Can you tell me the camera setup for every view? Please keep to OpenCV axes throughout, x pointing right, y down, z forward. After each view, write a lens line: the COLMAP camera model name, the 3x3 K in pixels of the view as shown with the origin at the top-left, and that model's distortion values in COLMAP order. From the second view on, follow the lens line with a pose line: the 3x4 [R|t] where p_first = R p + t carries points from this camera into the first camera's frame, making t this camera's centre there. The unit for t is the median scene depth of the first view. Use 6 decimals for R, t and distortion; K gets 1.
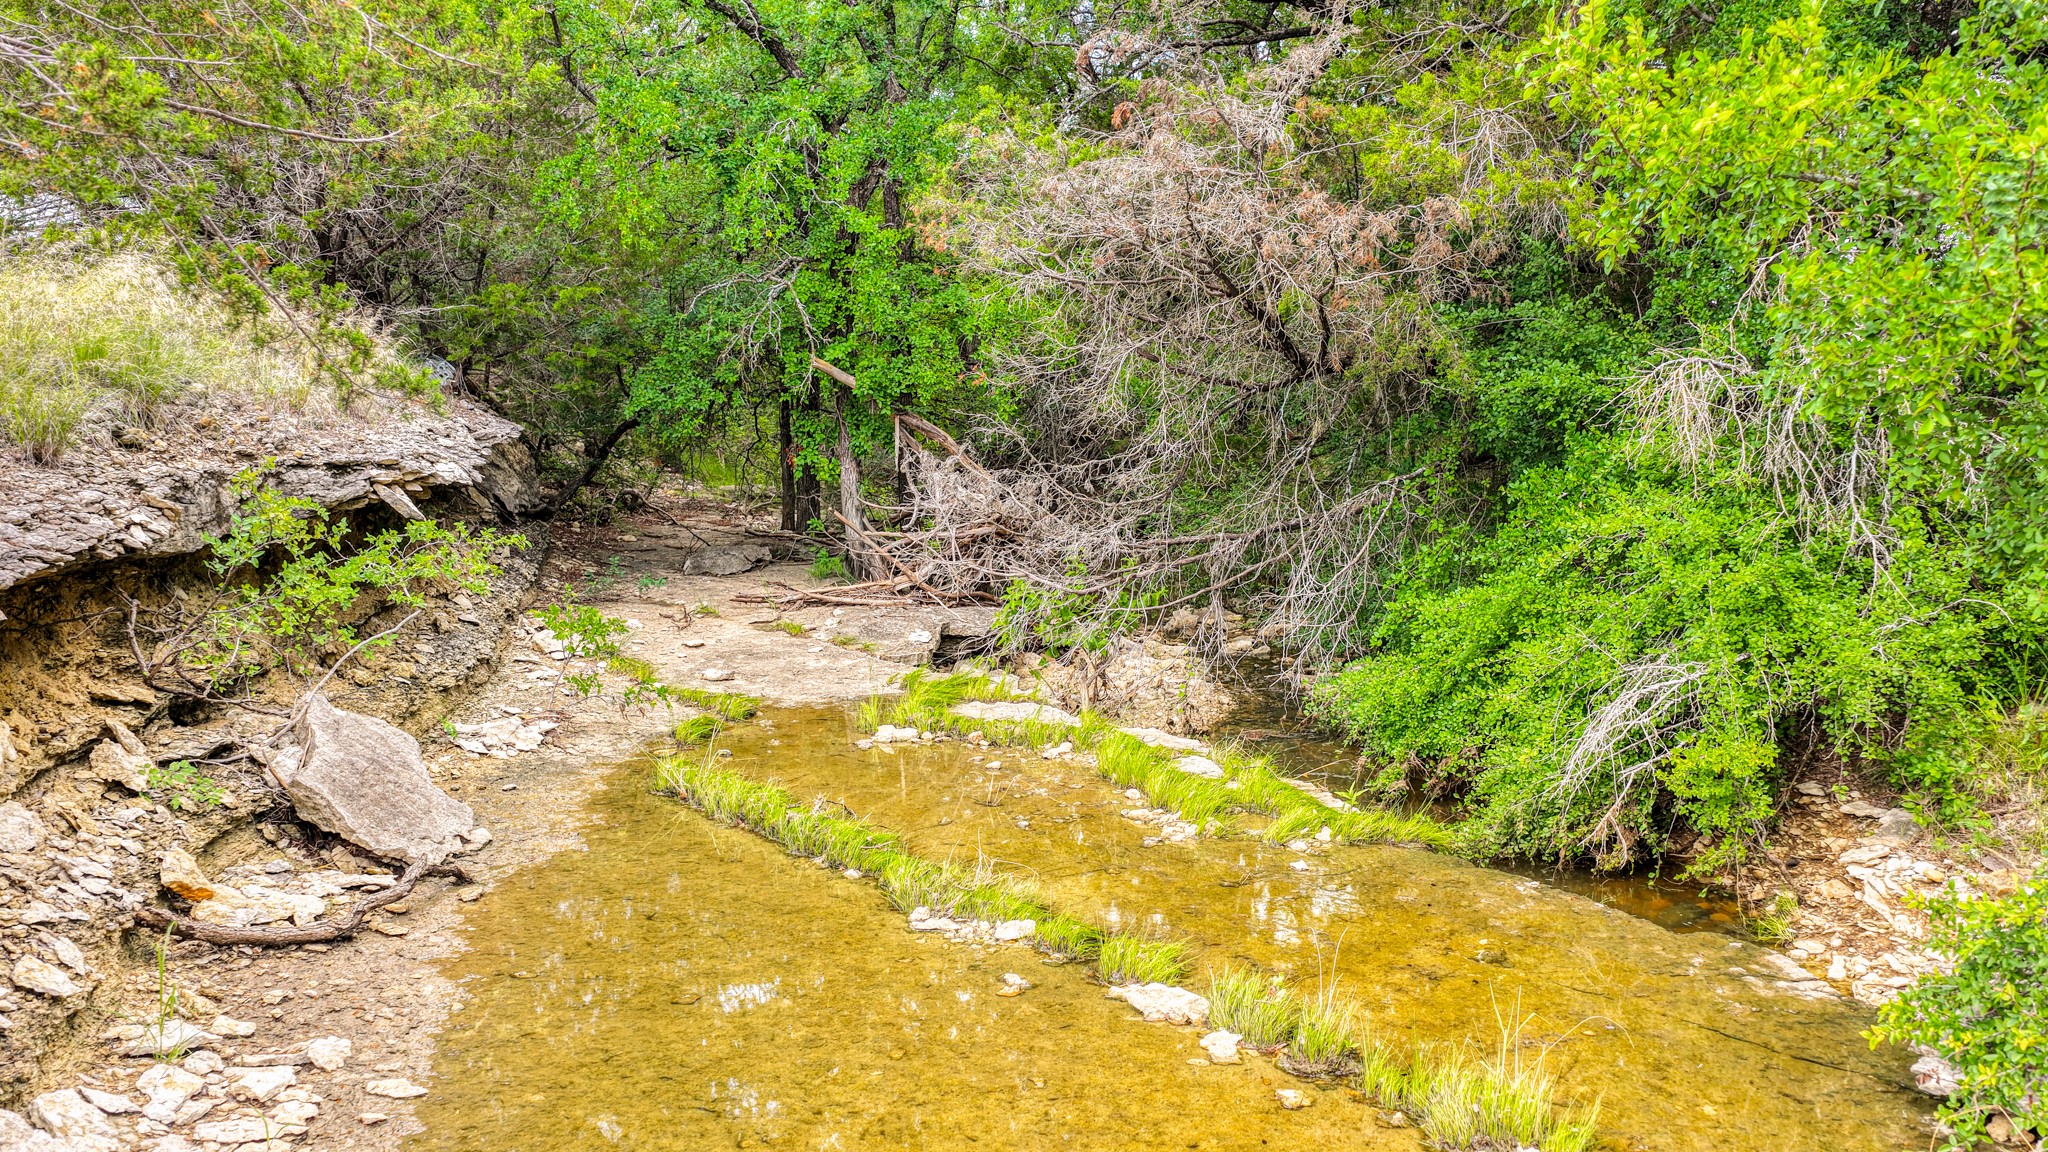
lens RADIAL K [[1753.3, 0, 1019.9], [0, 1753.3, 573.1], [0, 0, 1]] dist [-0.026913, 0.067554]
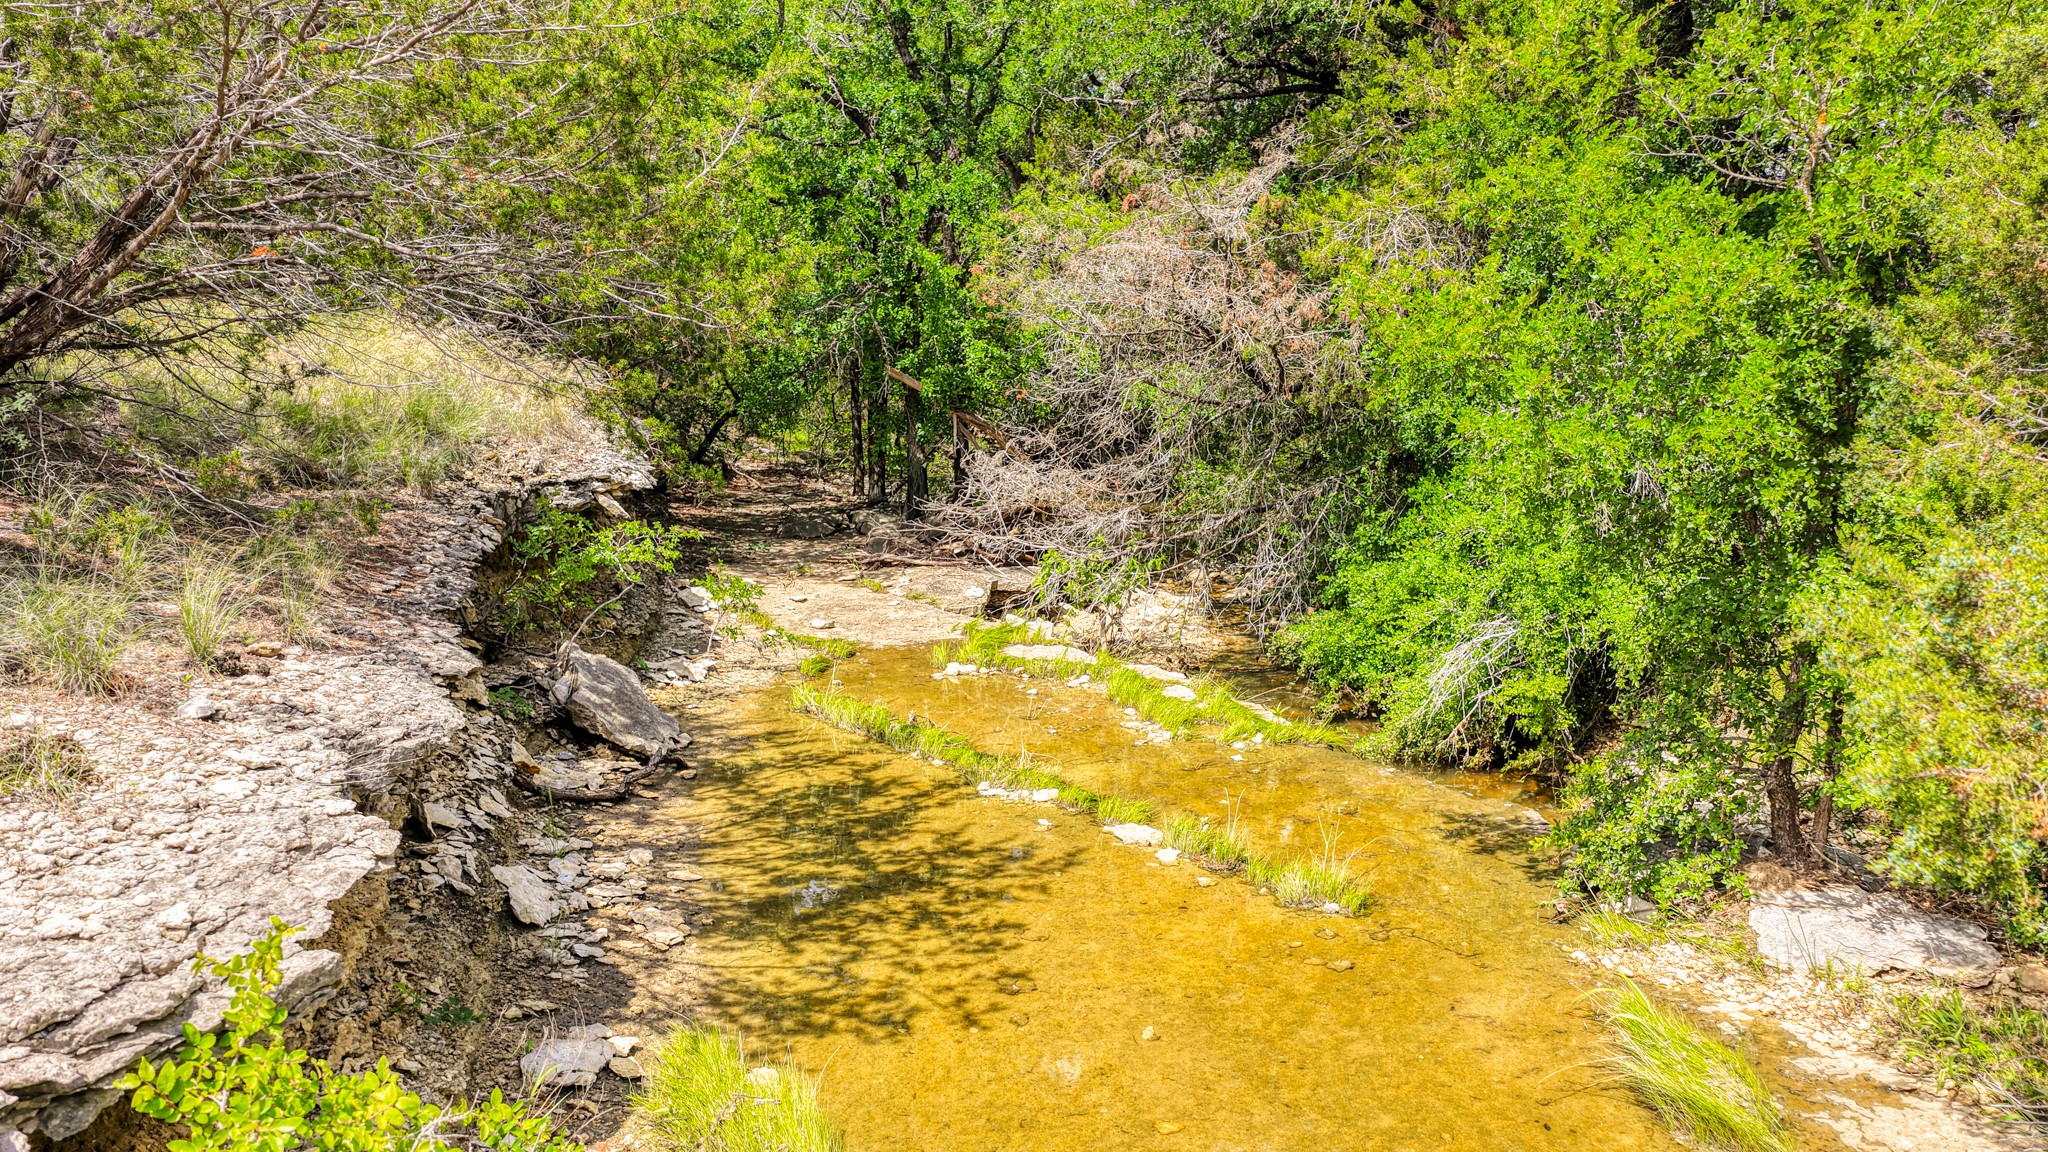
lens RADIAL K [[1753.3, 0, 1026.8], [0, 1753.3, 580.6], [0, 0, 1]] dist [-0.026913, 0.067554]
pose [[0.999811, -0.000320, -0.019423, 0.007334], [0.001147, 0.999093, 0.042561, -0.035865], [0.019392, -0.042576, 0.998905, -0.368144]]
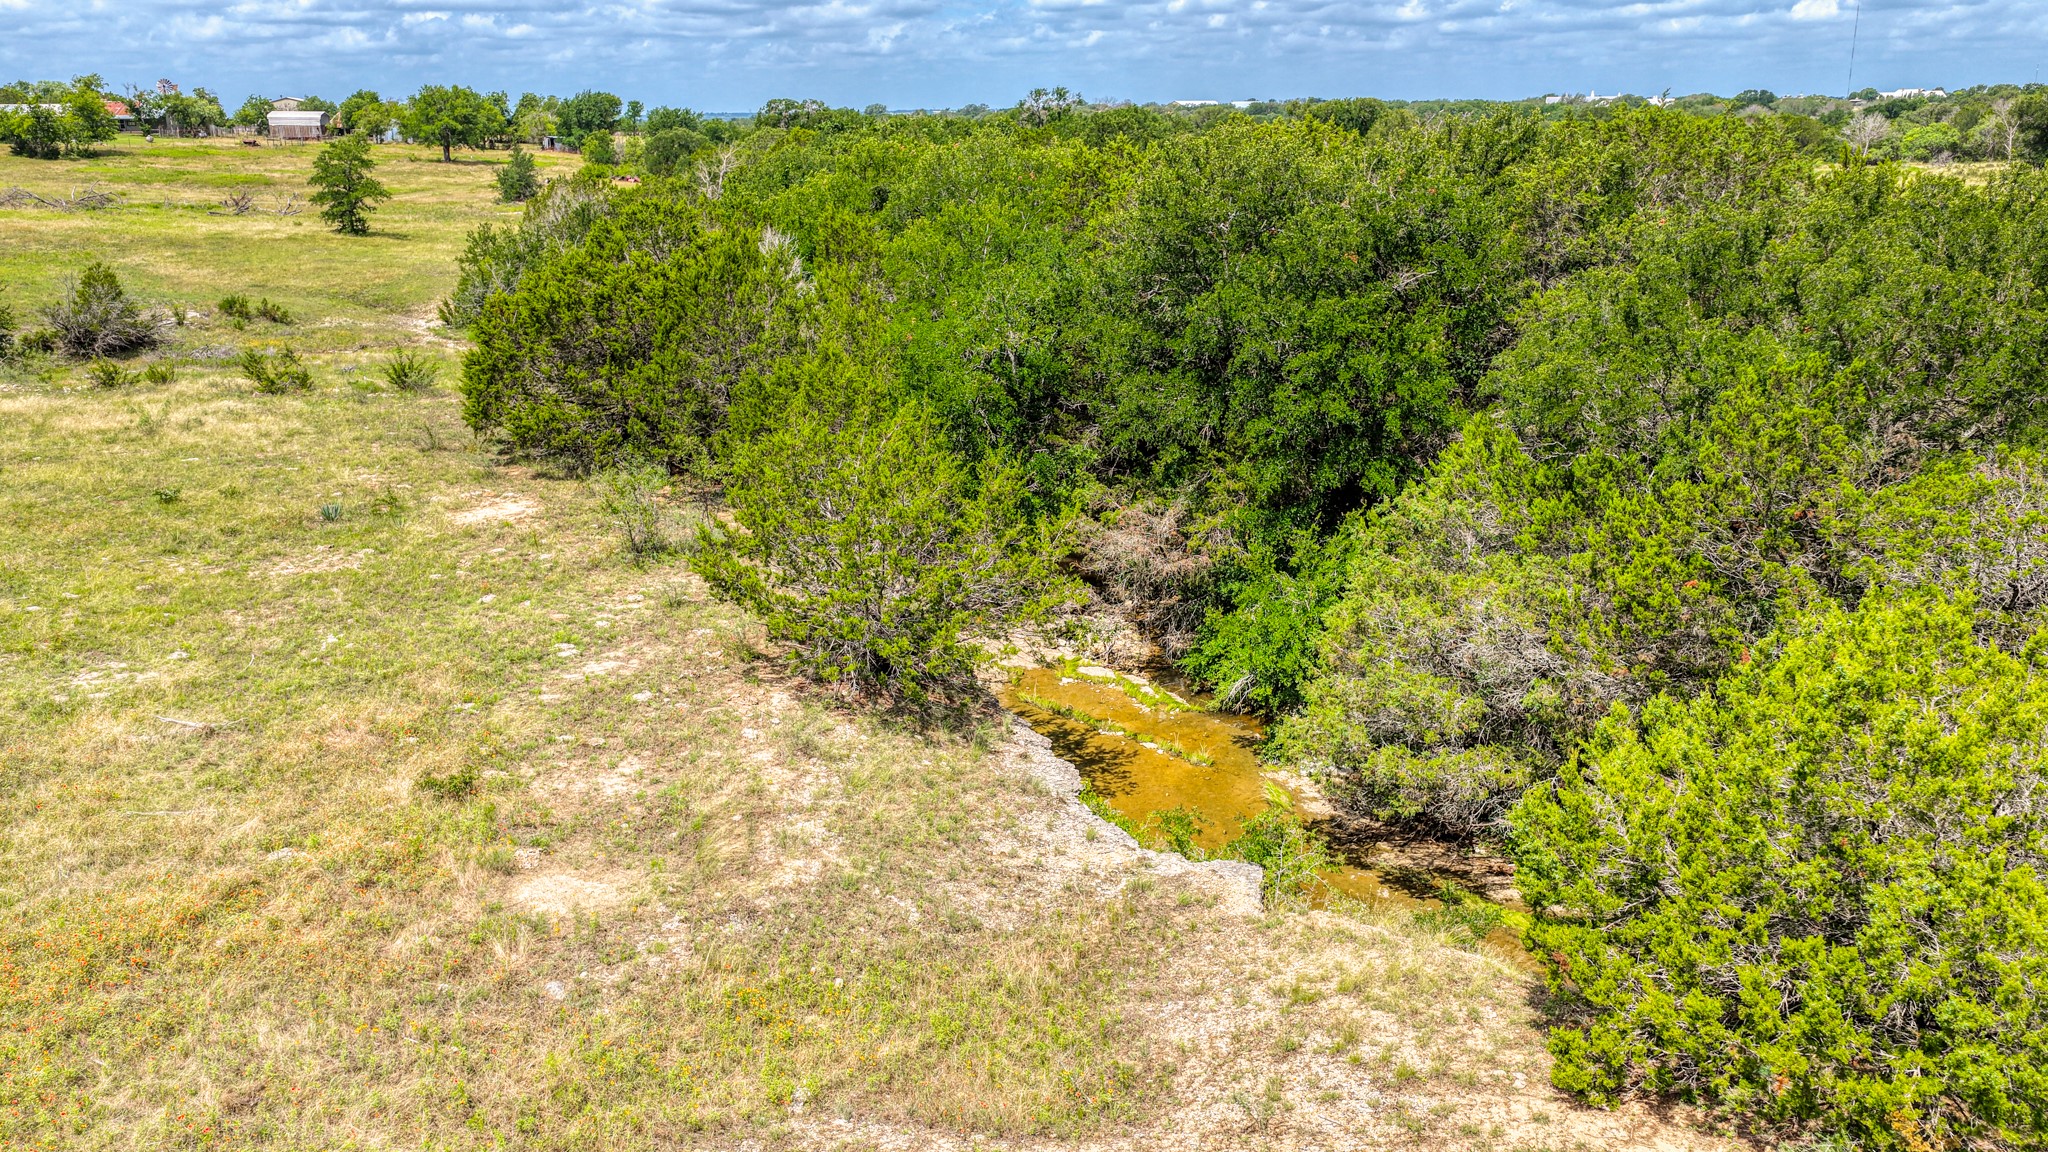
lens RADIAL K [[1753.3, 0, 1023.3], [0, 1753.3, 575.2], [0, 0, 1]] dist [-0.026913, 0.067554]
pose [[0.996717, -0.024321, 0.077222, -0.472545], [0.013421, 0.990250, 0.138653, -0.691645], [-0.079841, -0.137162, 0.987326, -2.843594]]
